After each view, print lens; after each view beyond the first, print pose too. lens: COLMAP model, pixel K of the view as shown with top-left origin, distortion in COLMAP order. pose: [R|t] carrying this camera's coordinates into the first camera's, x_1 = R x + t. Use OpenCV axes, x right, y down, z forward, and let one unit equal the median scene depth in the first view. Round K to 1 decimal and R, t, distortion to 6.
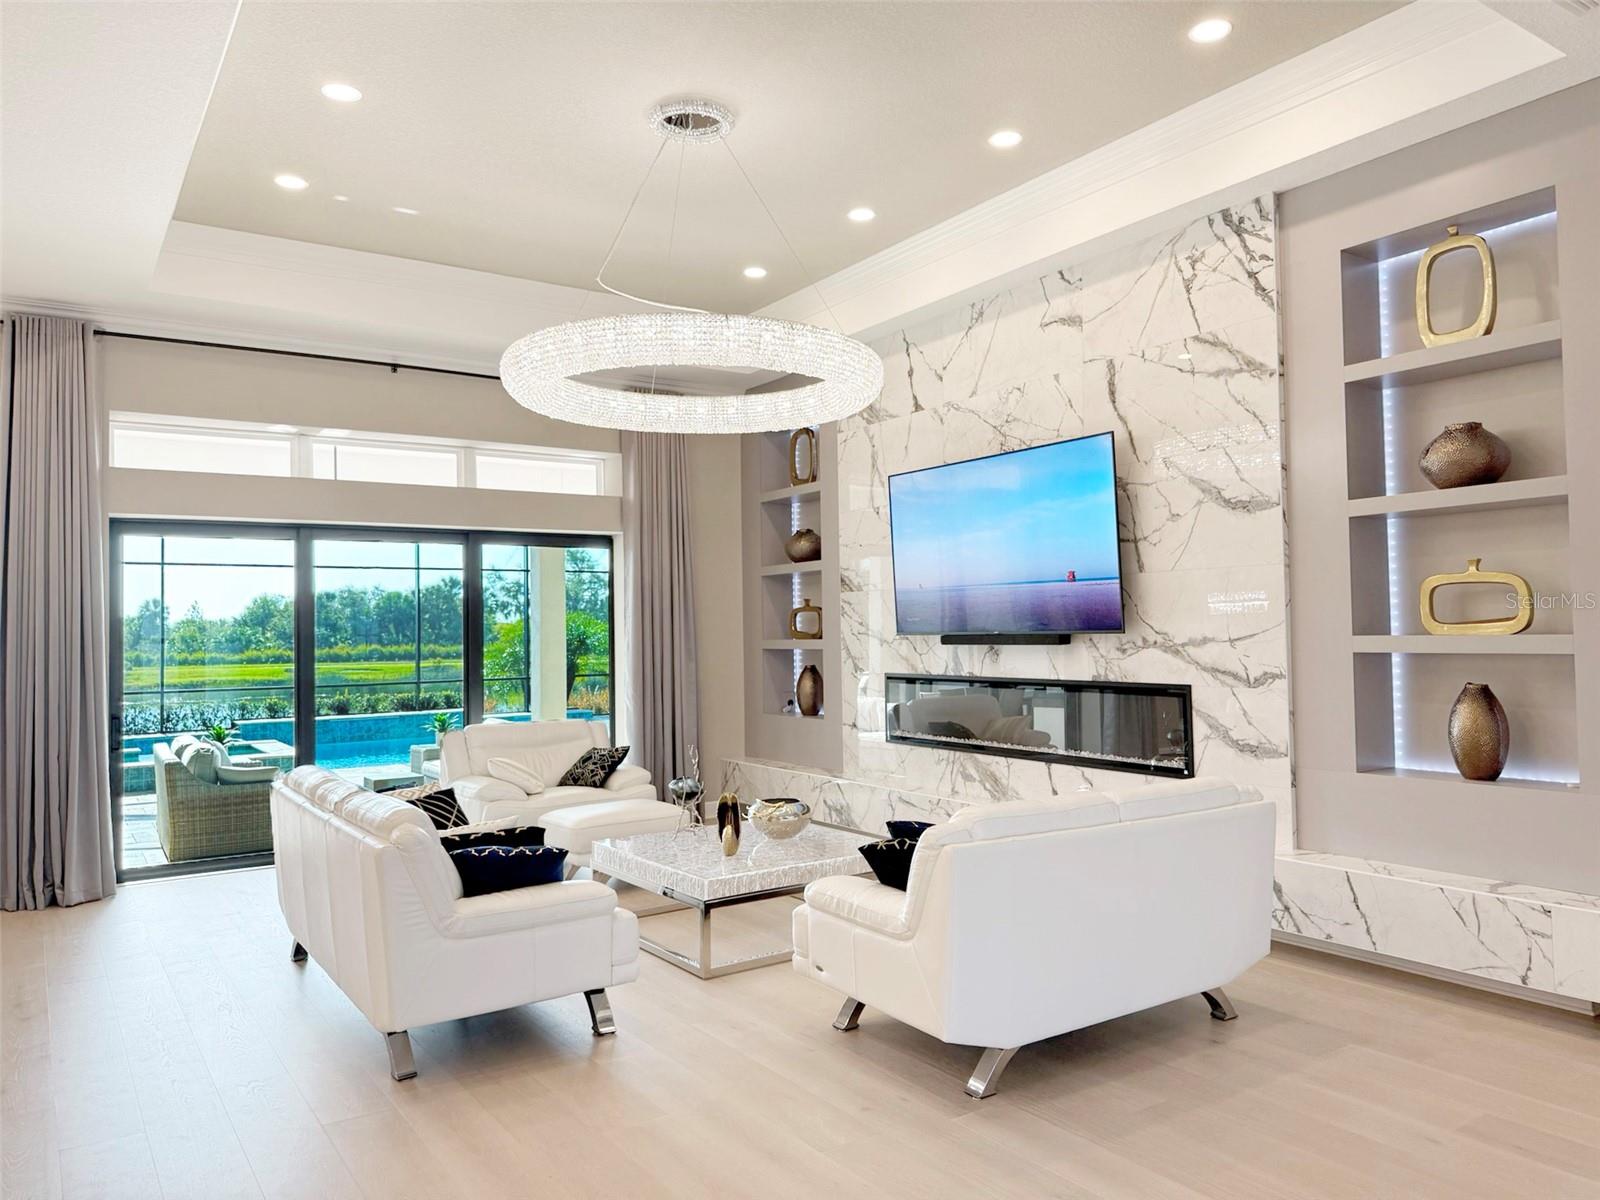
lens RADIAL K [[1116.0, 0, 800.0], [0, 1116.0, 600.0], [0, 0, 1]] dist [0.084587, -0.112091]
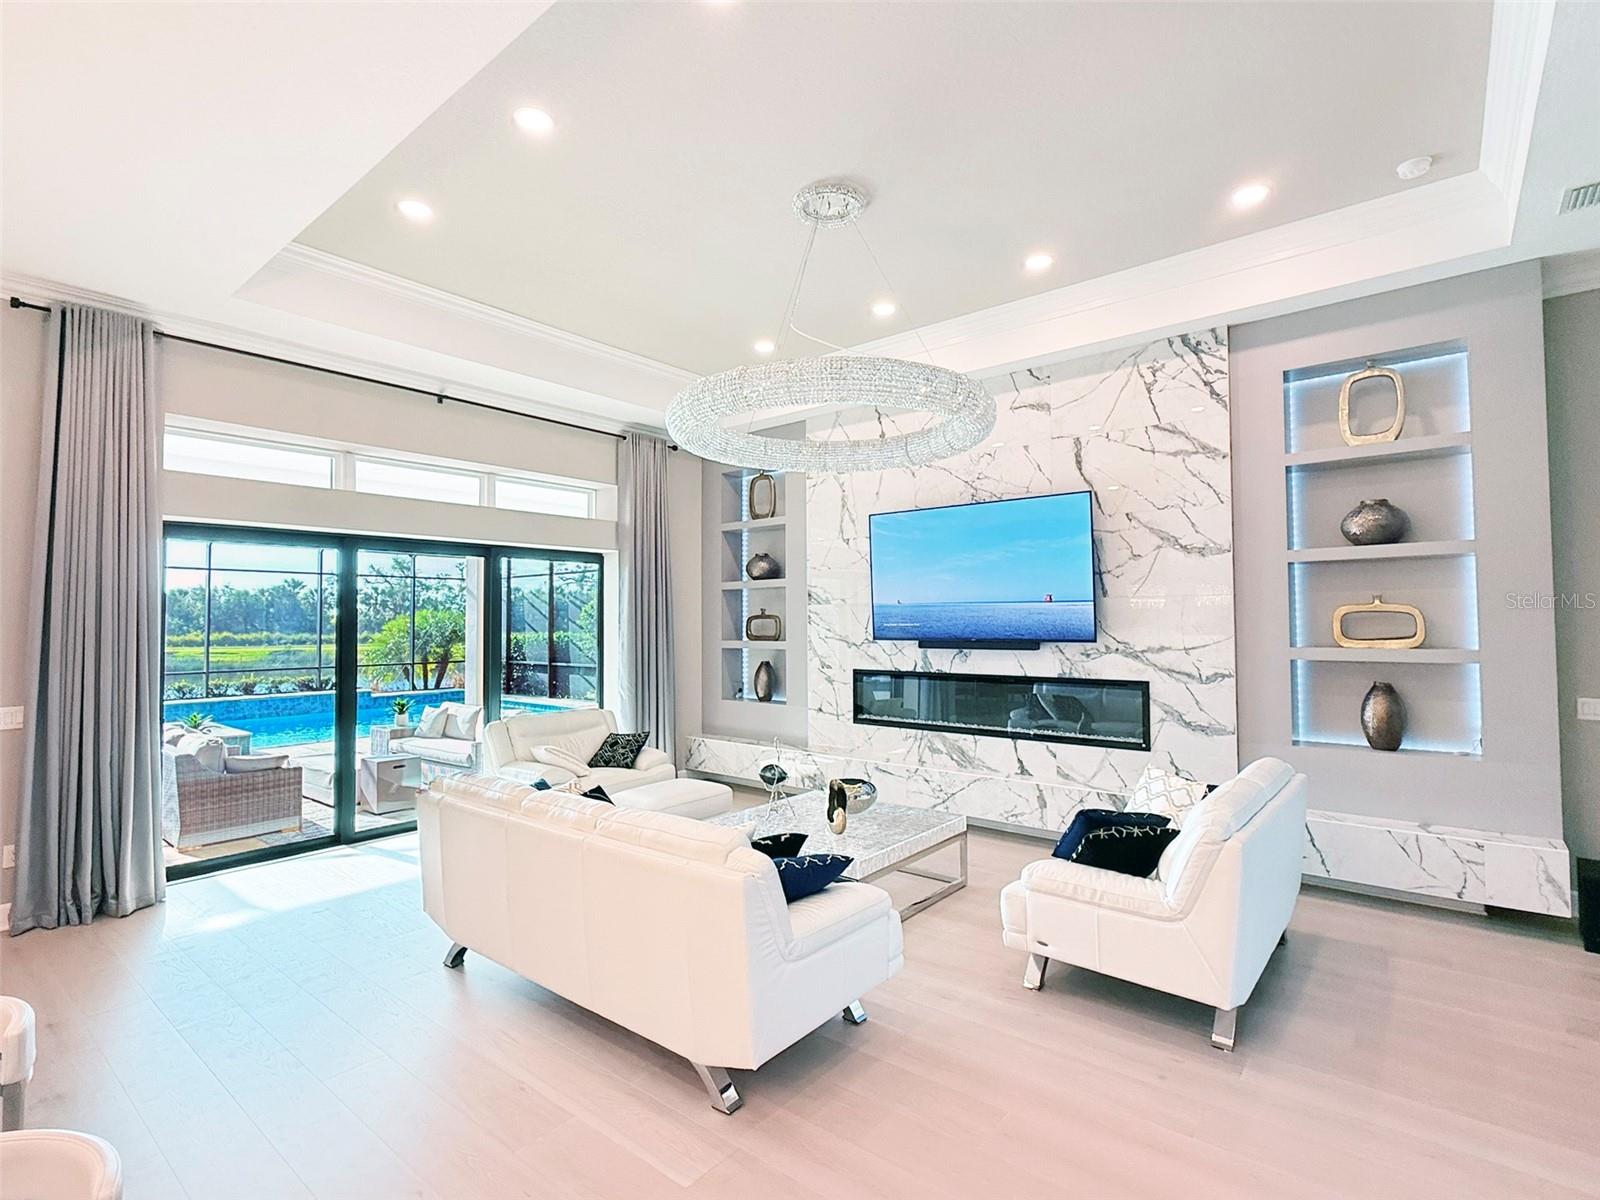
lens RADIAL K [[776.6, 0, 797.2], [0, 776.6, 599.9], [0, 0, 1]] dist [0.000254, 0.000594]
pose [[0.960023, 0.019485, 0.279241, -0.336504], [-0.017930, 0.999806, -0.008121, -0.007791], [-0.279345, 0.002789, 0.960187, 0.232440]]
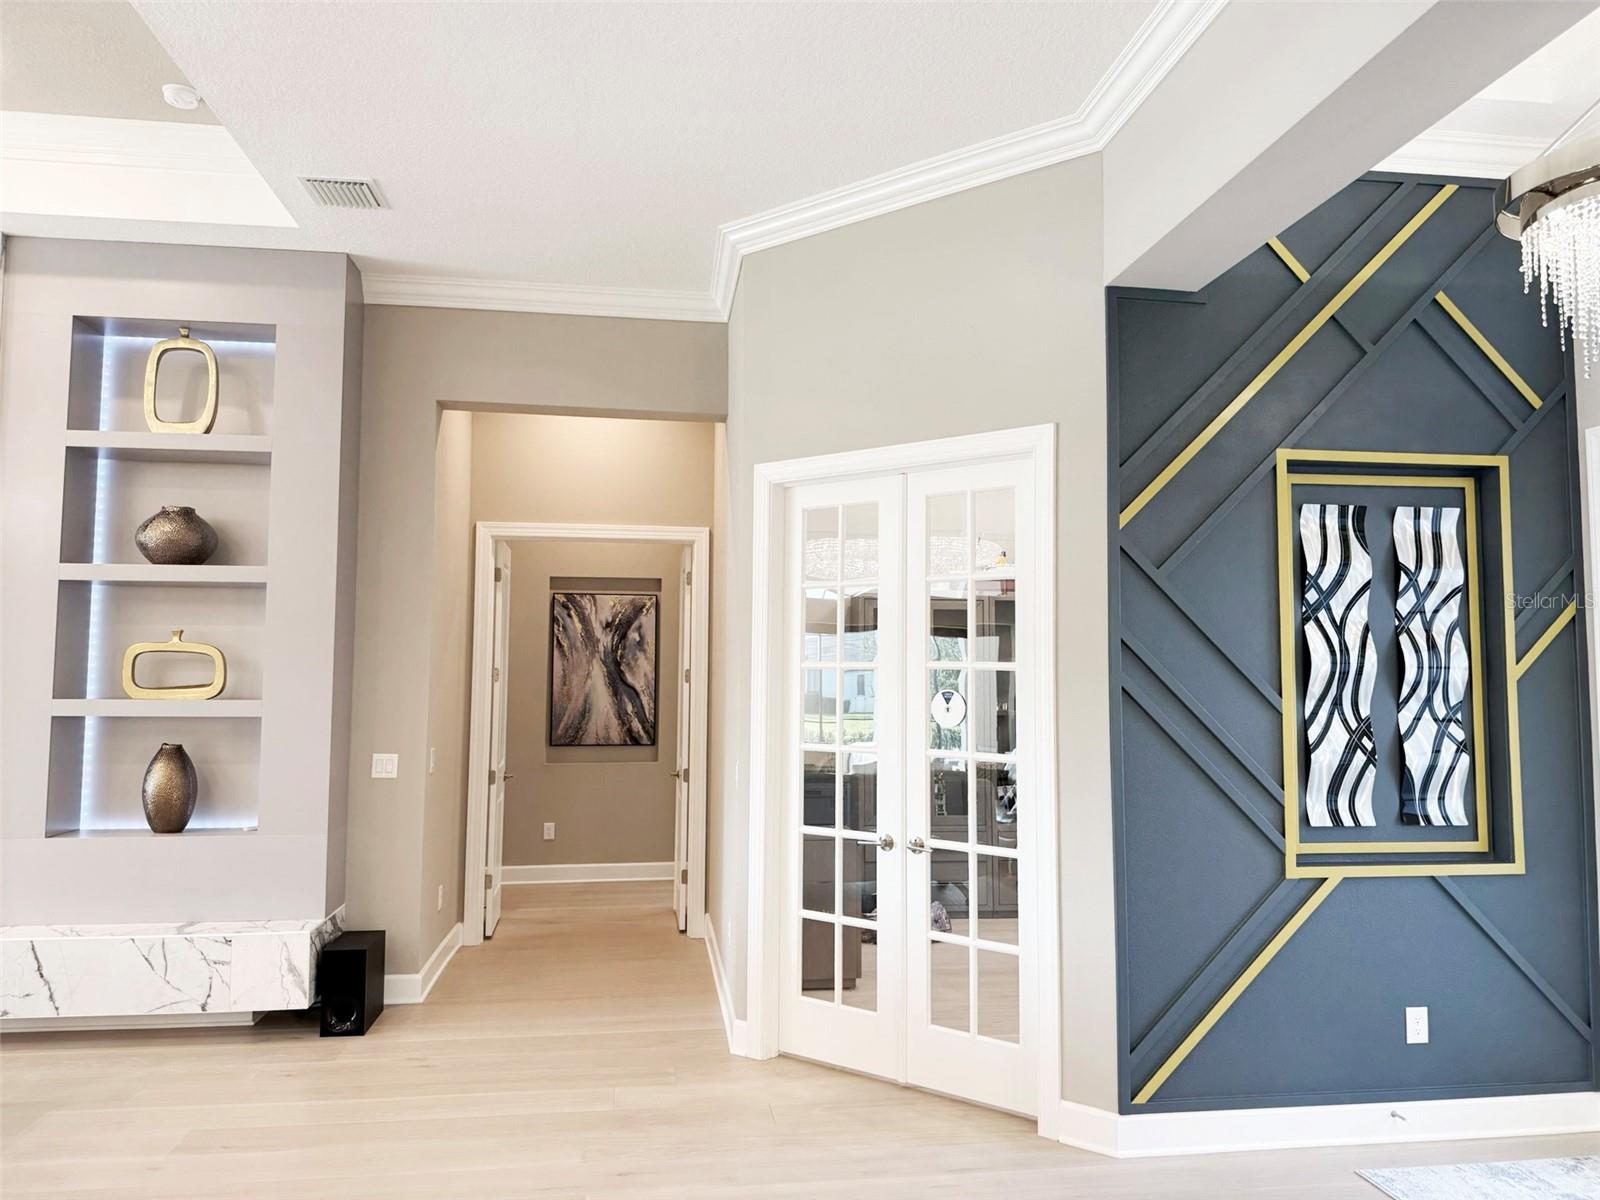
lens RADIAL K [[1116.0, 0, 800.0], [0, 1116.0, 600.0], [0, 0, 1]] dist [0.084587, -0.112091]
pose [[0.437101, 0.081408, 0.895721, -0.114106], [-0.039034, 0.996674, -0.071535, -0.009003], [-0.898565, -0.003695, 0.438825, -0.023153]]
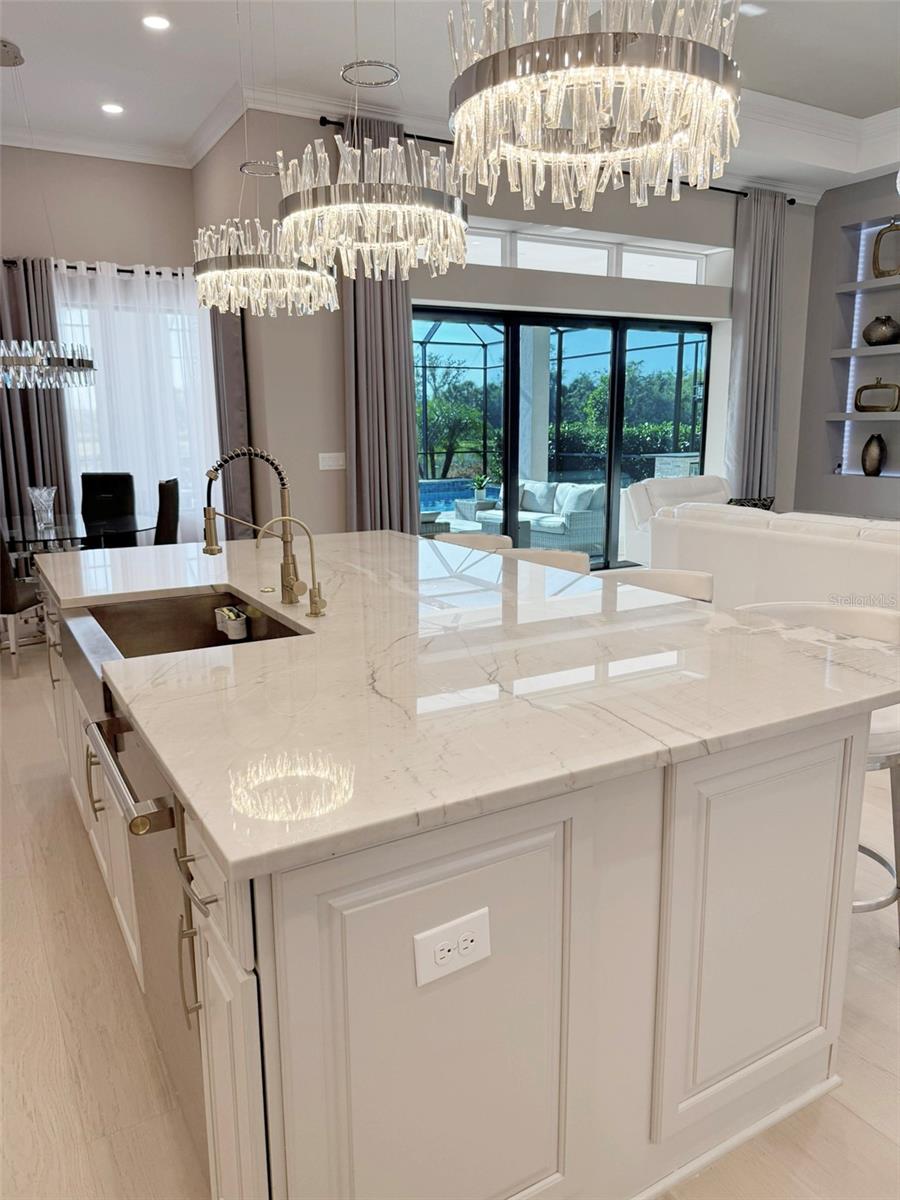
lens RADIAL K [[855.0, 0, 450.0], [0, 855.0, 600.0], [0, 0, 1]] dist [-0.001329, 0.000733]
pose [[0.997931, 0.018260, -0.061652, -0.647666], [-0.003533, 0.972953, 0.230975, 0.034571], [0.064202, -0.230279, 0.971004, 0.041262]]
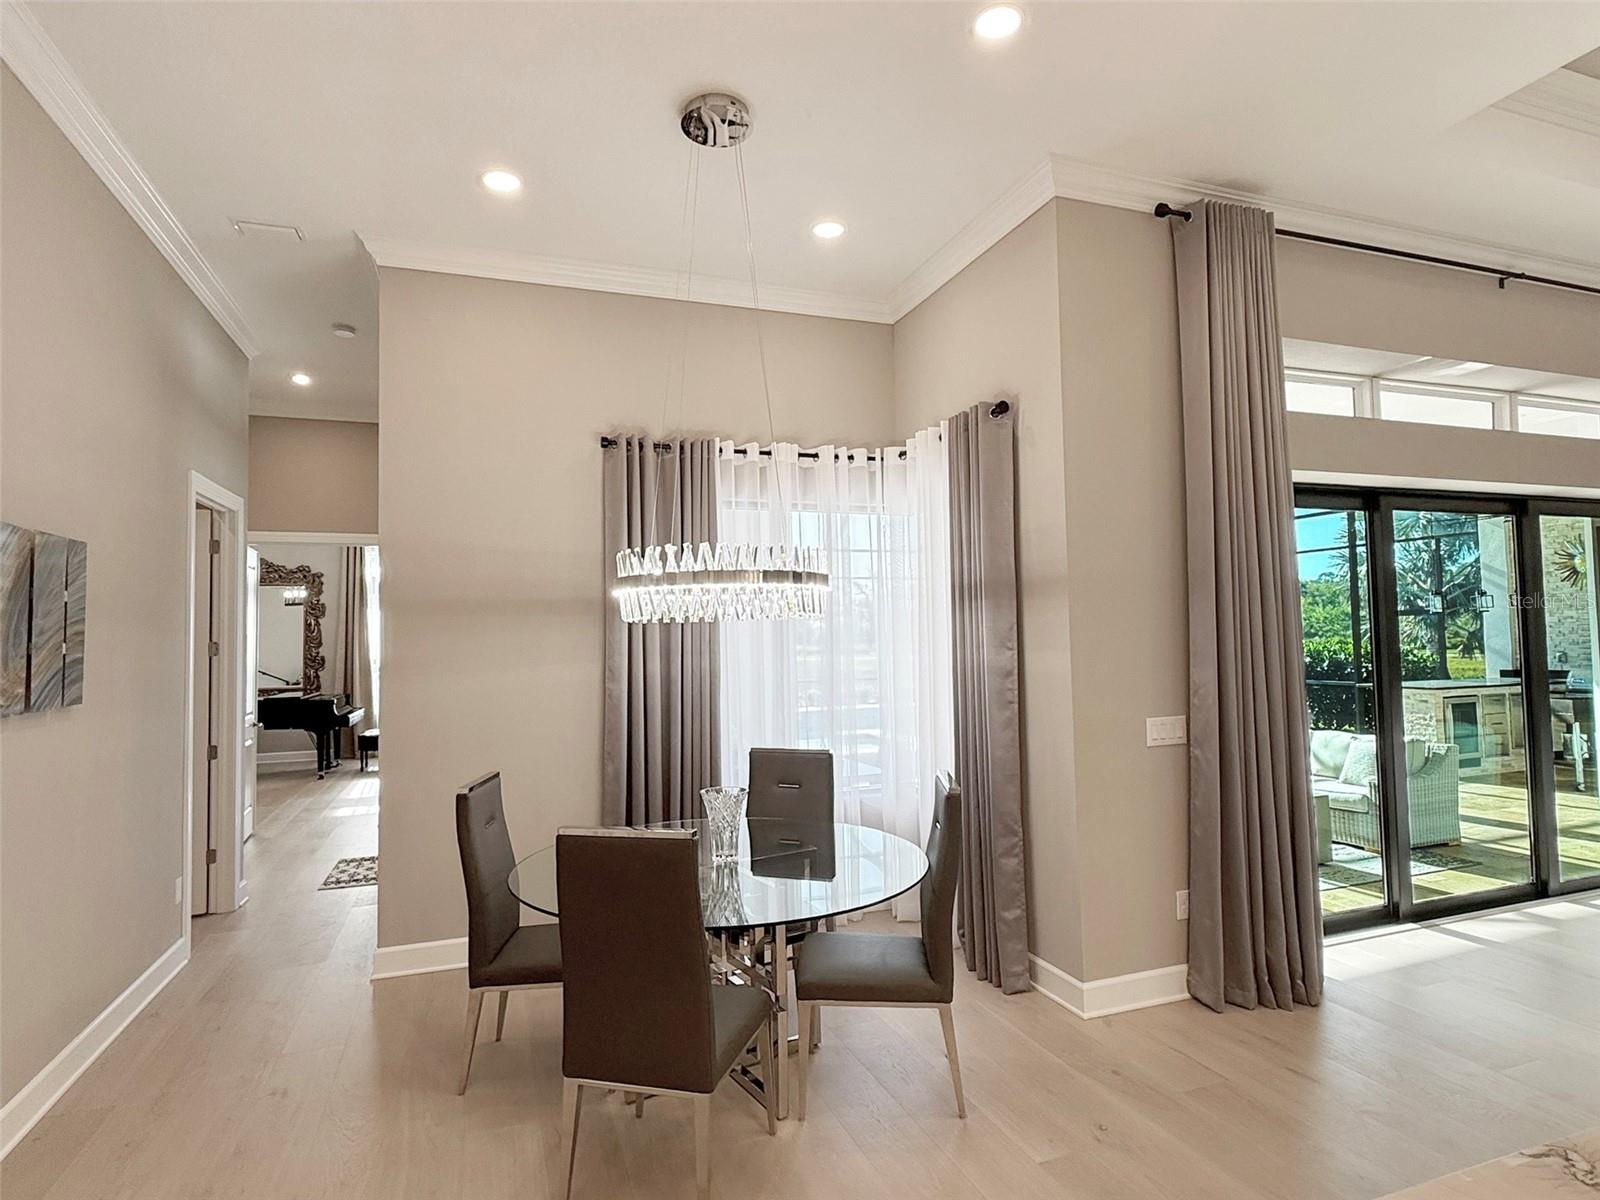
lens RADIAL K [[871.2, 0, 802.5], [0, 871.2, 622.0], [0, 0, 1]] dist [0.041210, 0.000212]
pose [[0.971870, -0.002204, -0.235508, -0.996548], [0.006172, 0.999851, 0.016115, 0.016034], [0.235437, -0.017115, 0.971739, 0.445433]]
